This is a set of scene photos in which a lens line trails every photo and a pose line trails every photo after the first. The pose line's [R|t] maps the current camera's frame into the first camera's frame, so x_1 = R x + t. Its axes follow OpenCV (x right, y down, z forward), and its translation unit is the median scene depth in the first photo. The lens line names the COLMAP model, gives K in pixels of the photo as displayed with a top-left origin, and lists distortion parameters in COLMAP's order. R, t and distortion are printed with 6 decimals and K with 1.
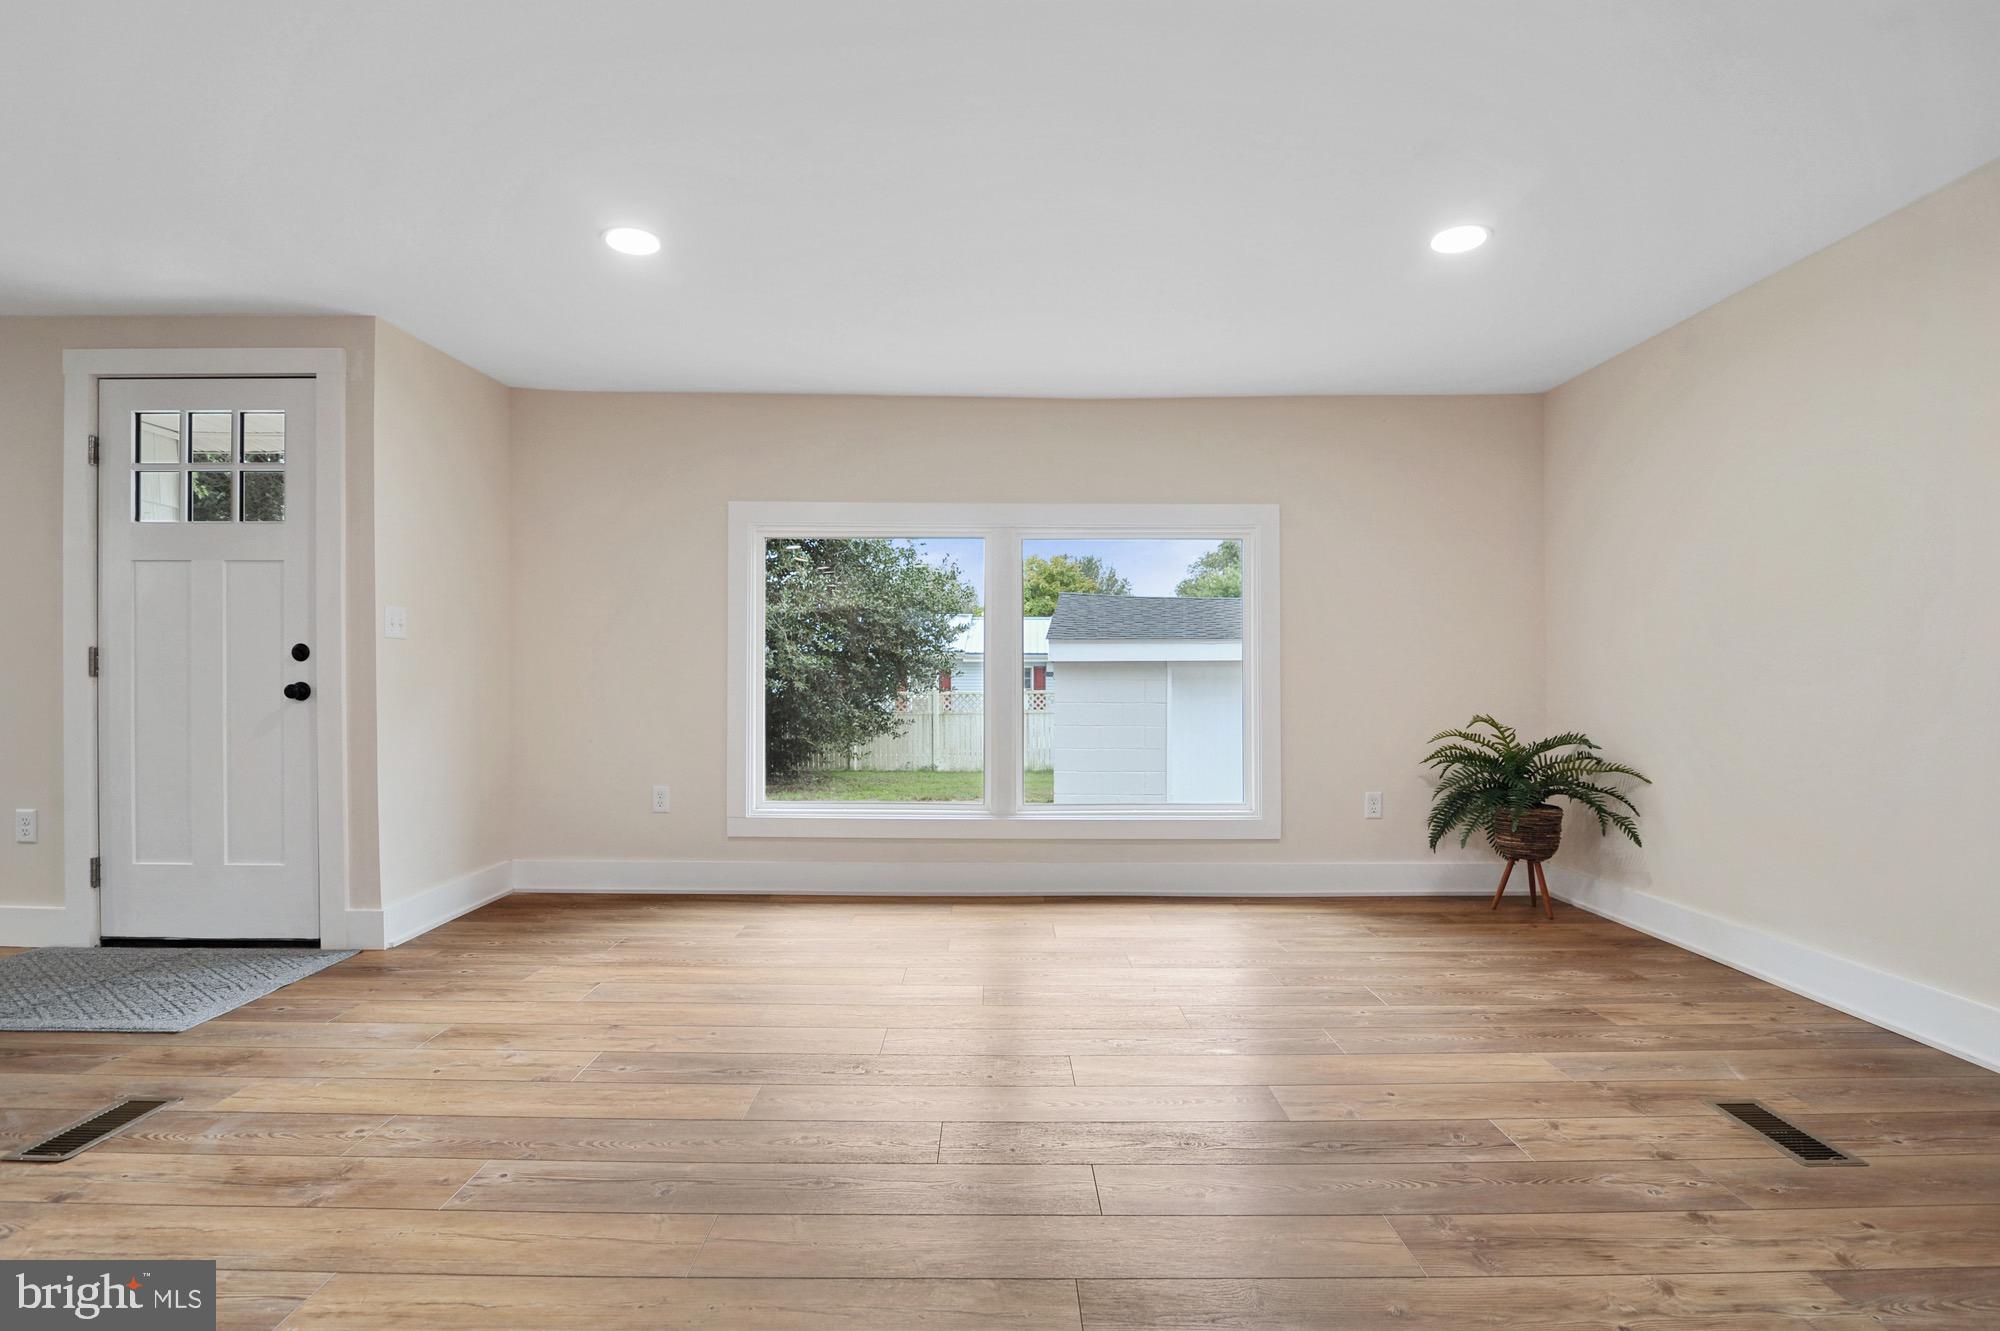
lens RADIAL K [[922.8, 0, 998.6], [0, 922.8, 683.3], [0, 0, 1]] dist [-0.017036, 0.000181]
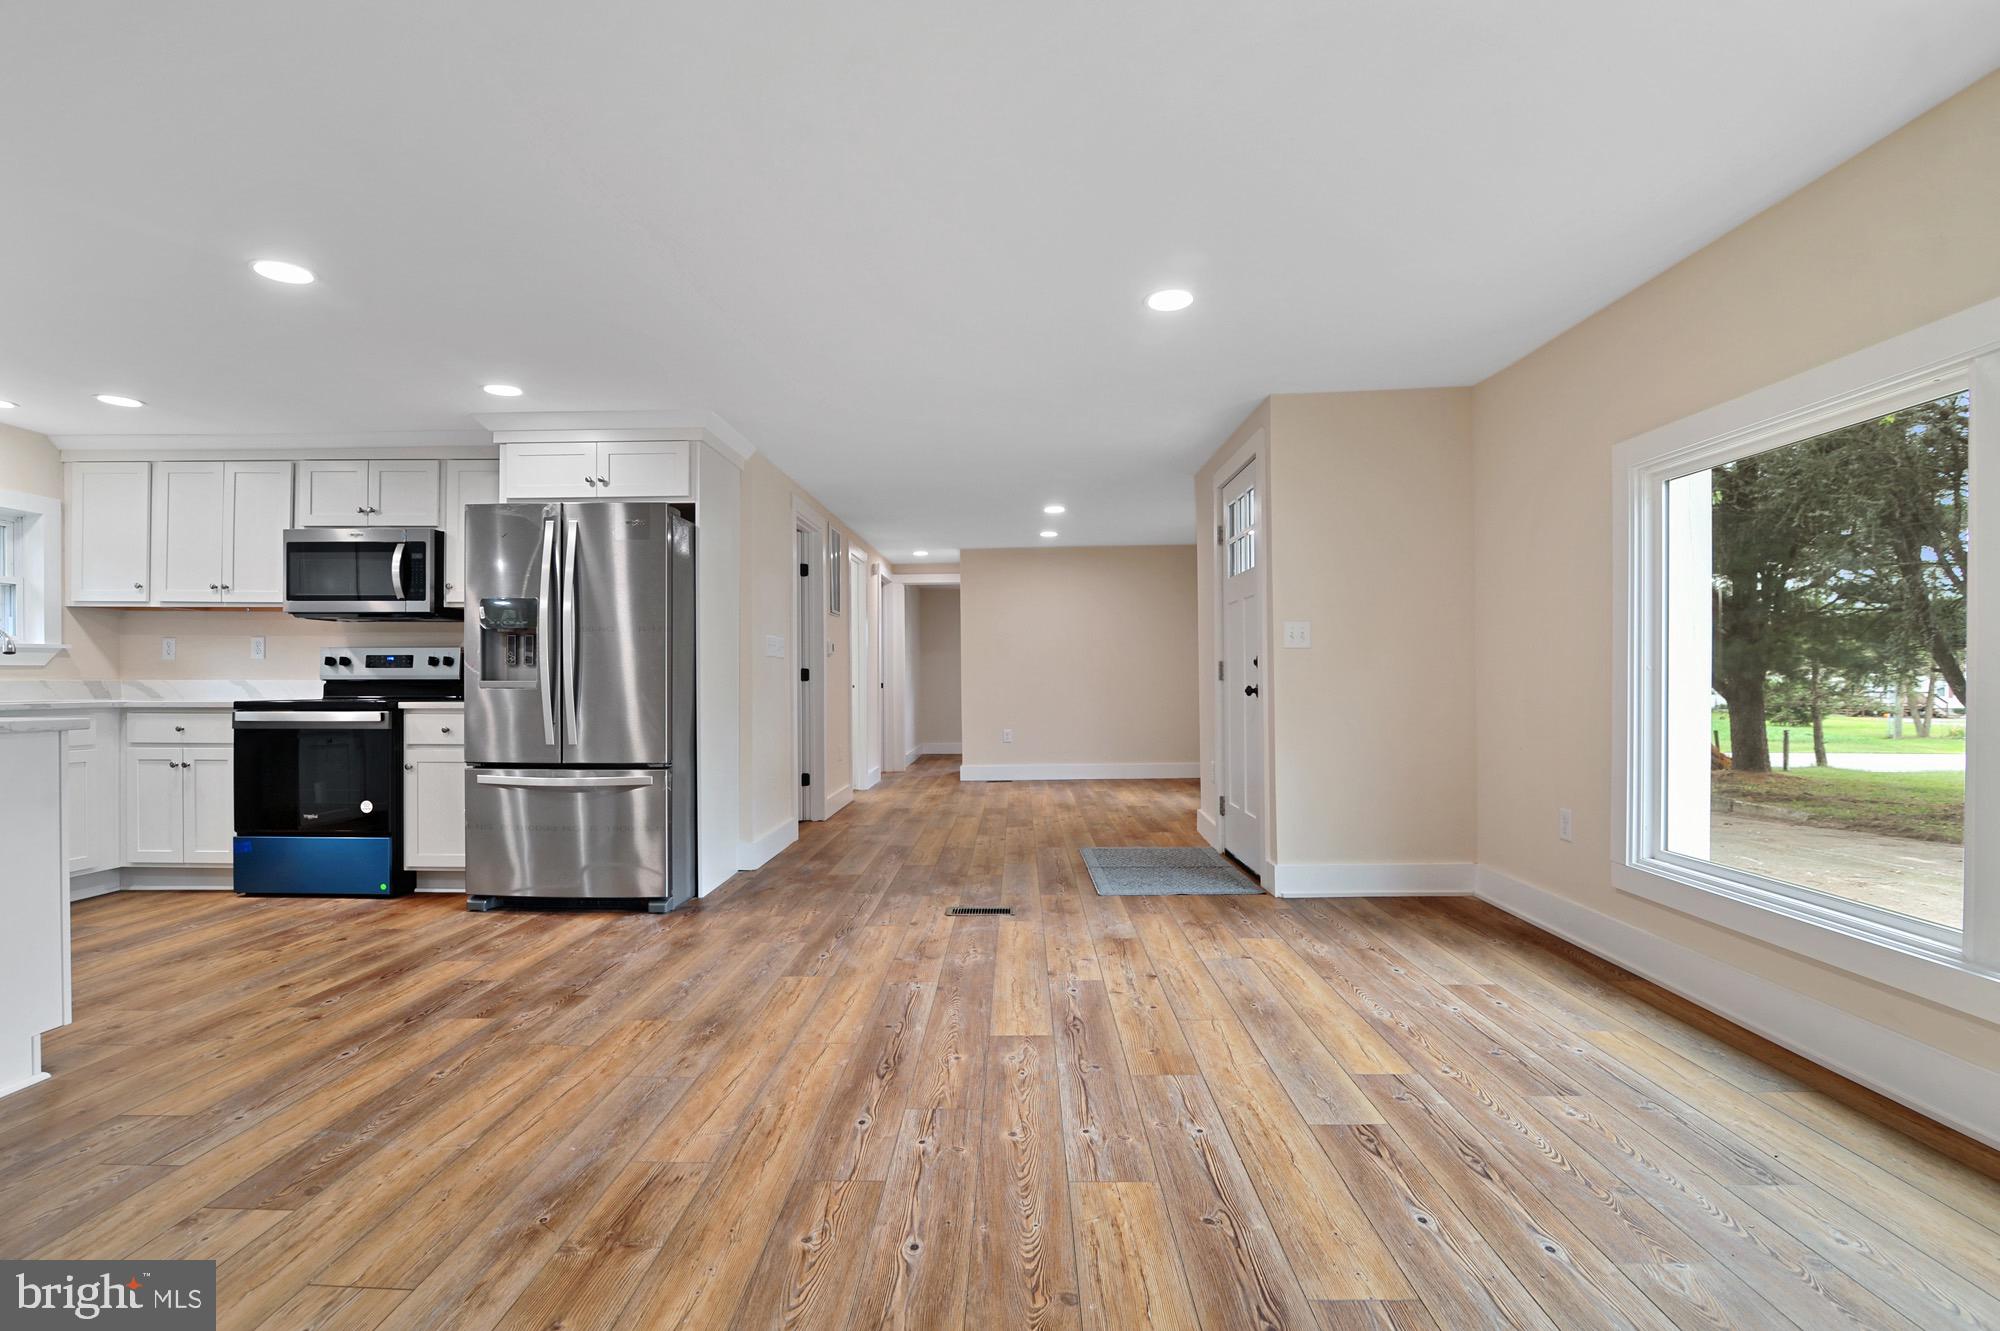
lens RADIAL K [[936.3, 0, 996.9], [0, 936.3, 683.2], [0, 0, 1]] dist [-0.017646, -0.000012]
pose [[-0.029587, -0.000210, -0.999562, 0.604055], [0.002088, 0.999998, -0.000272, -0.002771], [0.999560, -0.002095, -0.029587, 0.637957]]
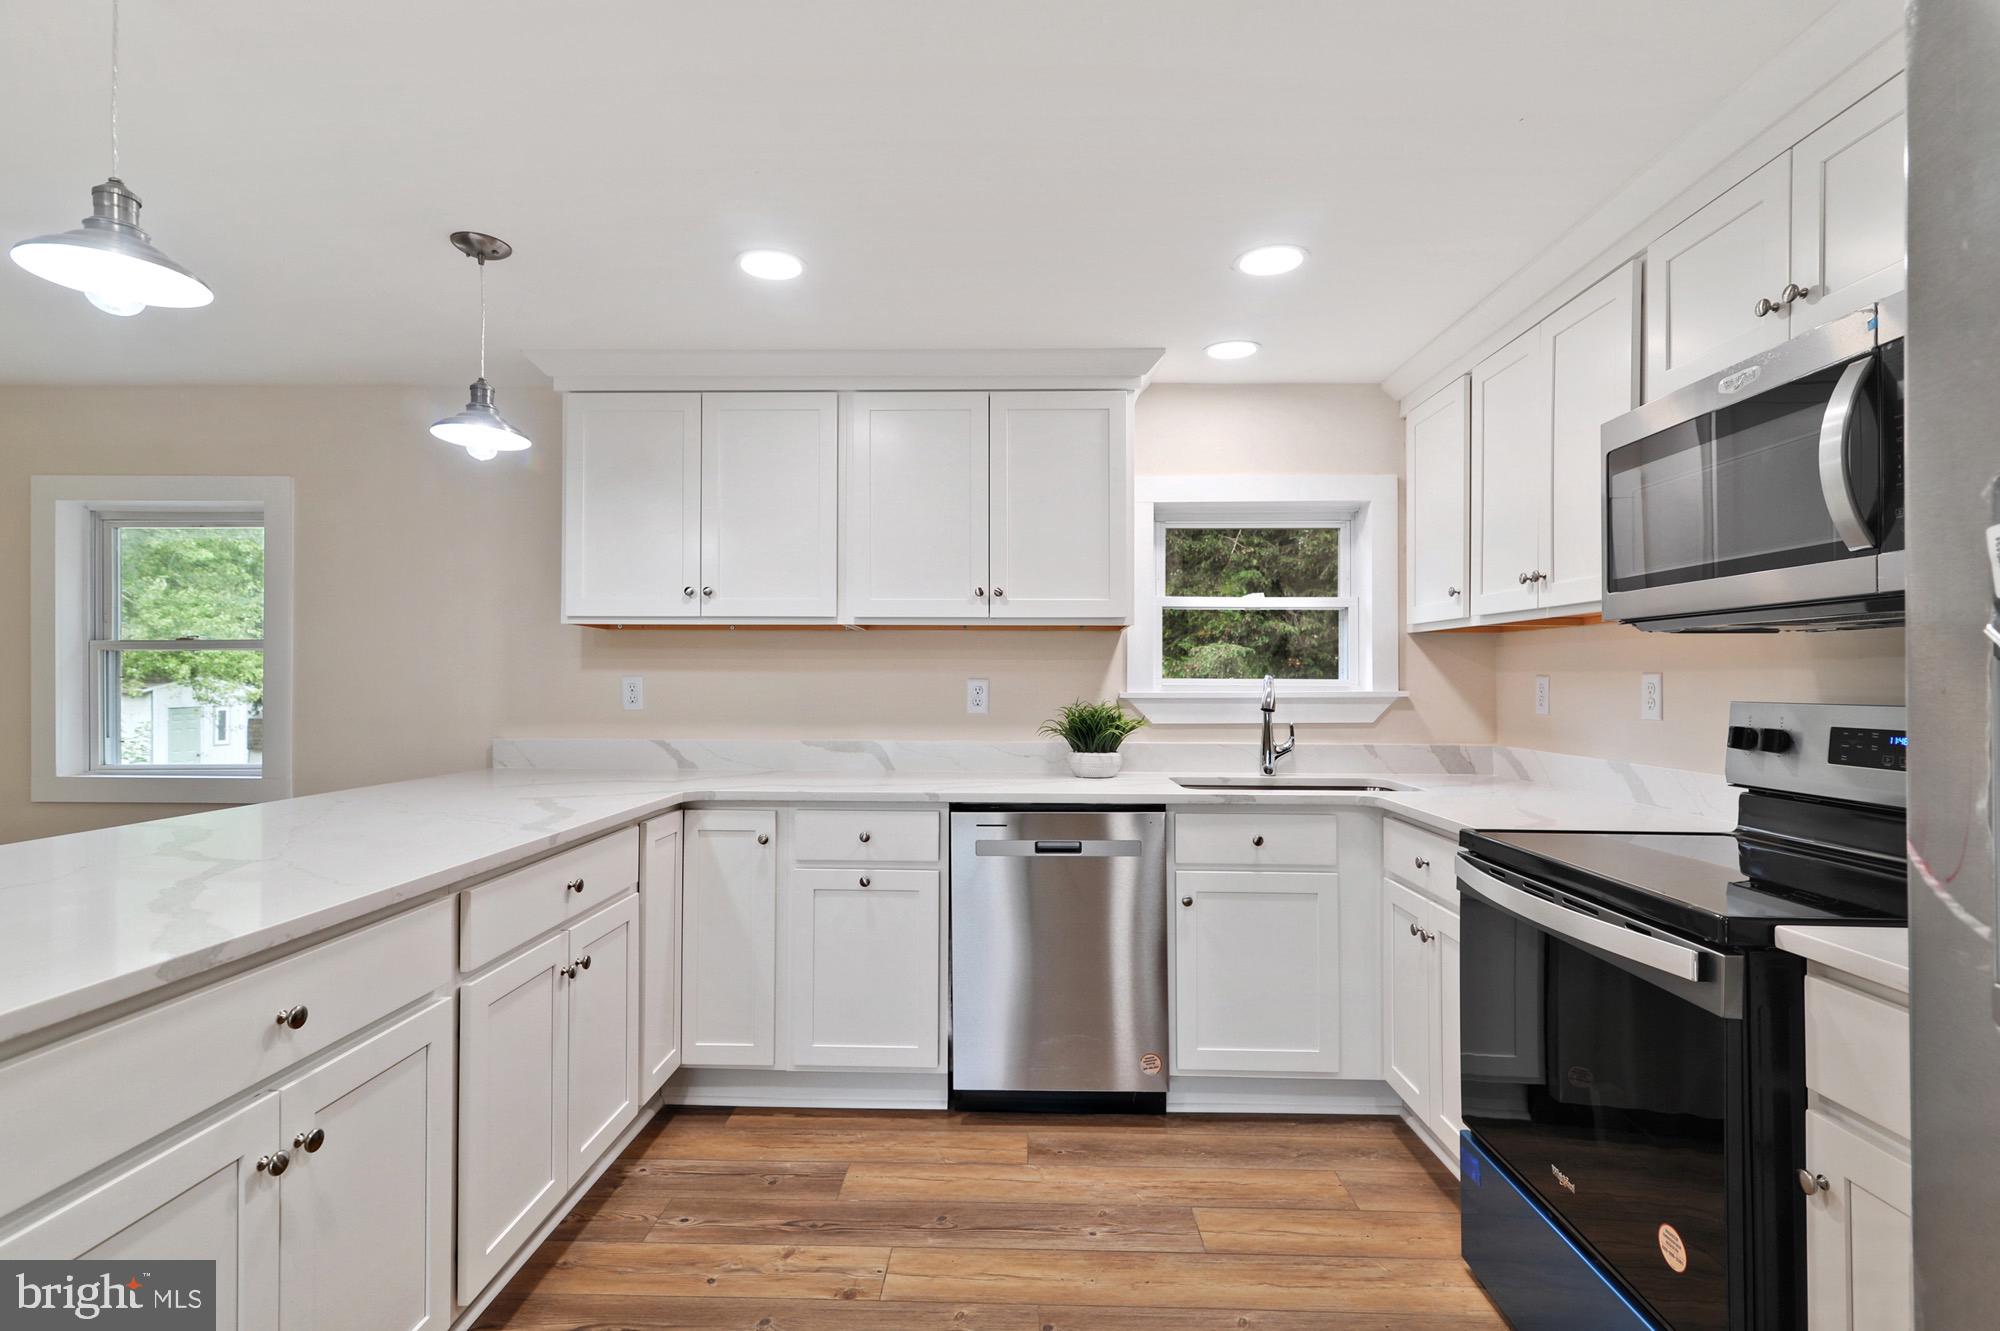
lens RADIAL K [[931.2, 0, 998.3], [0, 931.2, 676.0], [0, 0, 1]] dist [0.000962, -0.000026]
pose [[-0.999417, -0.005324, 0.033717, -0.375856], [-0.005671, 0.999932, -0.010207, -0.068266], [-0.033660, -0.010392, -0.999379, 0.134647]]
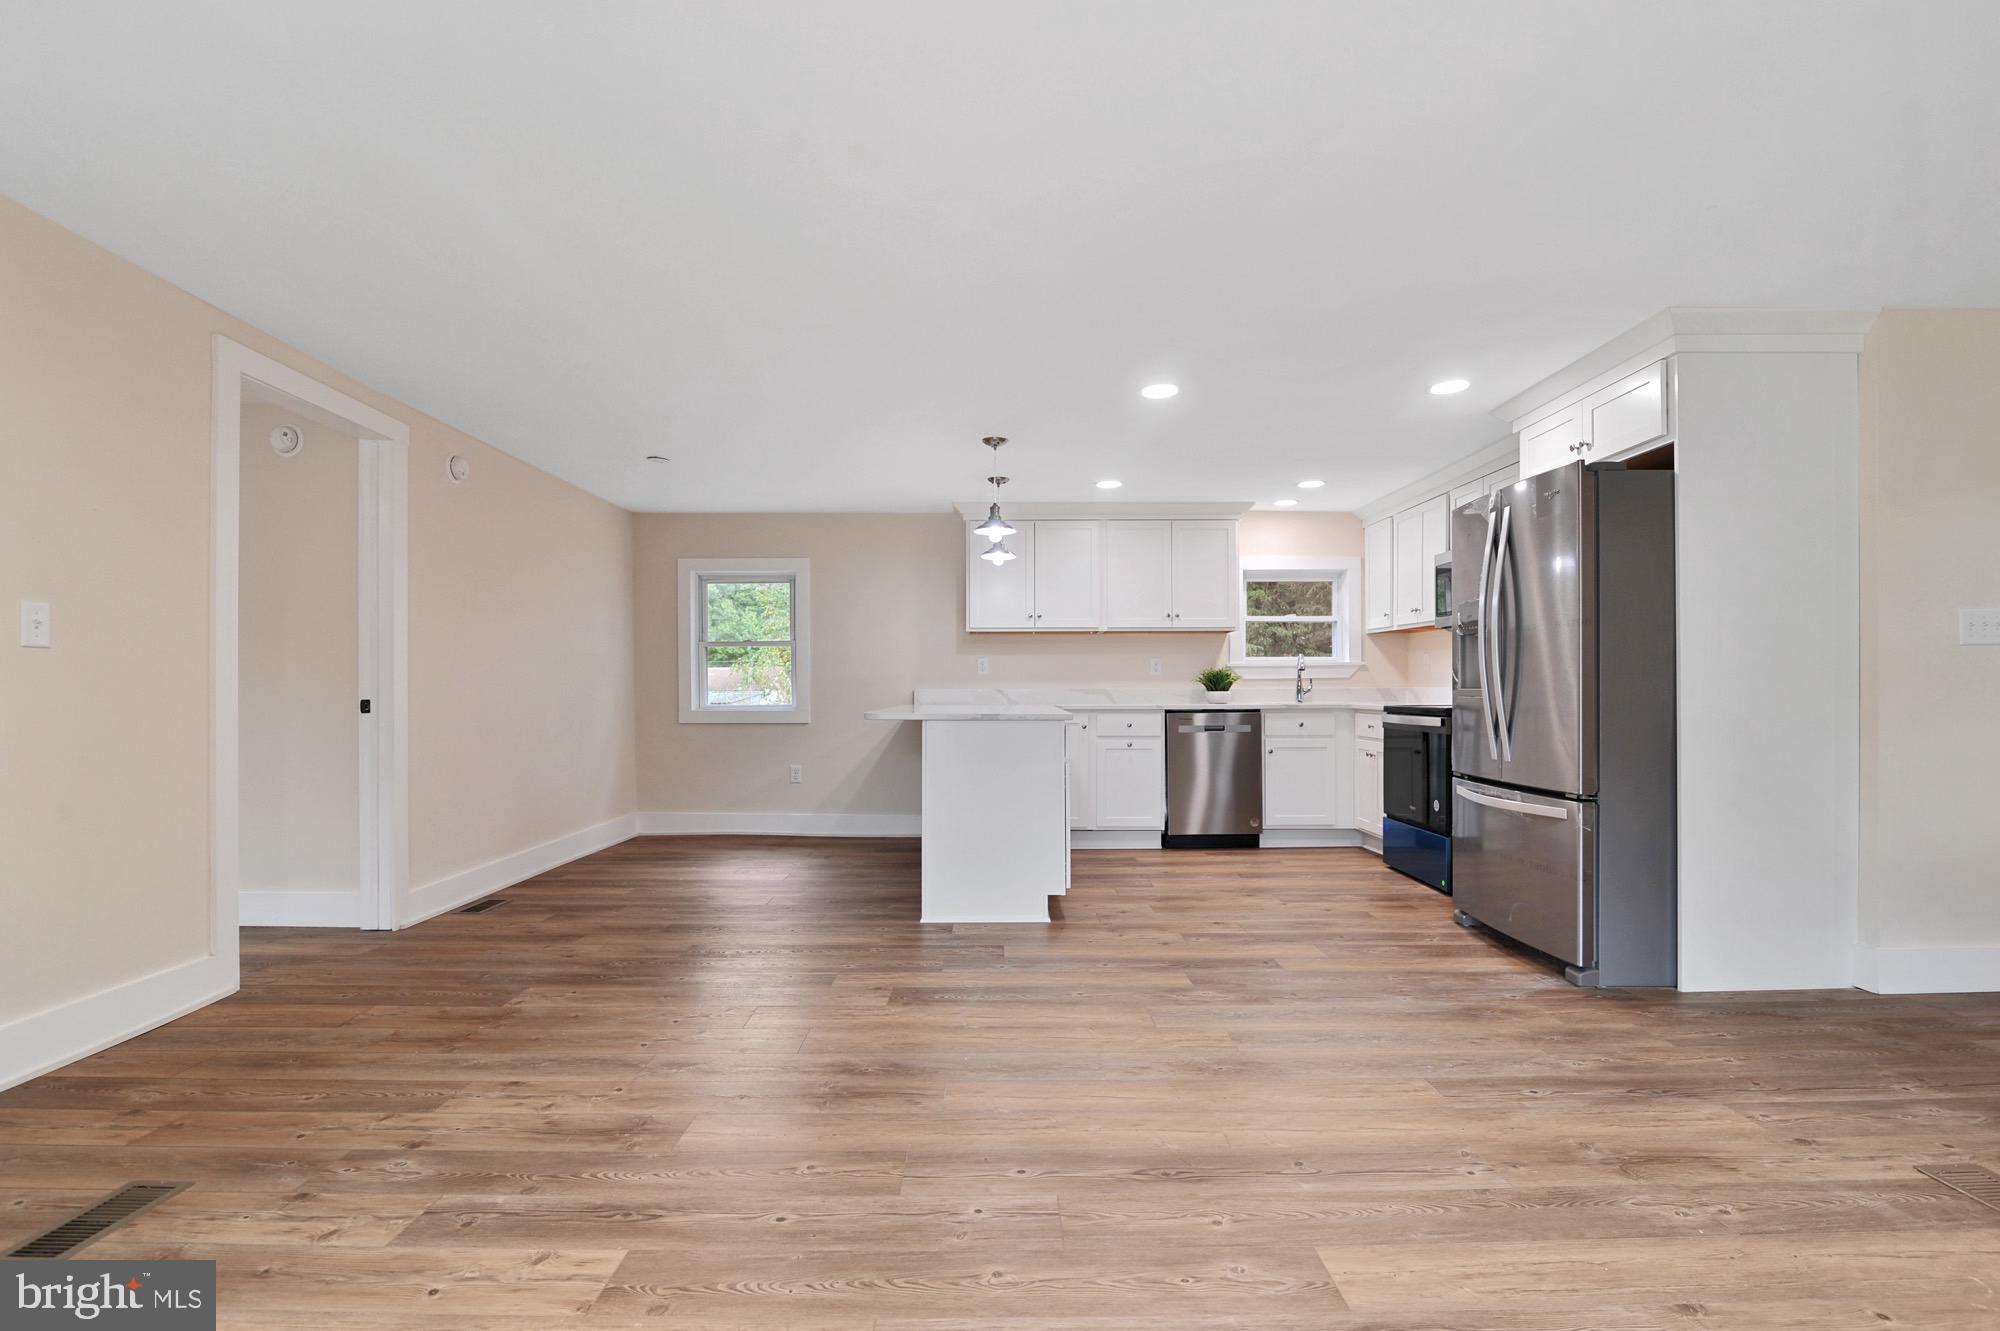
lens RADIAL K [[921.6, 0, 997.9], [0, 921.6, 693.0], [0, 0, 1]] dist [-0.020500, -0.000036]
pose [[-0.999976, 0.002248, 0.006535, -0.005415], [0.002262, 0.999995, 0.002201, -0.006209], [-0.006530, 0.002216, -0.999976, 1.093302]]
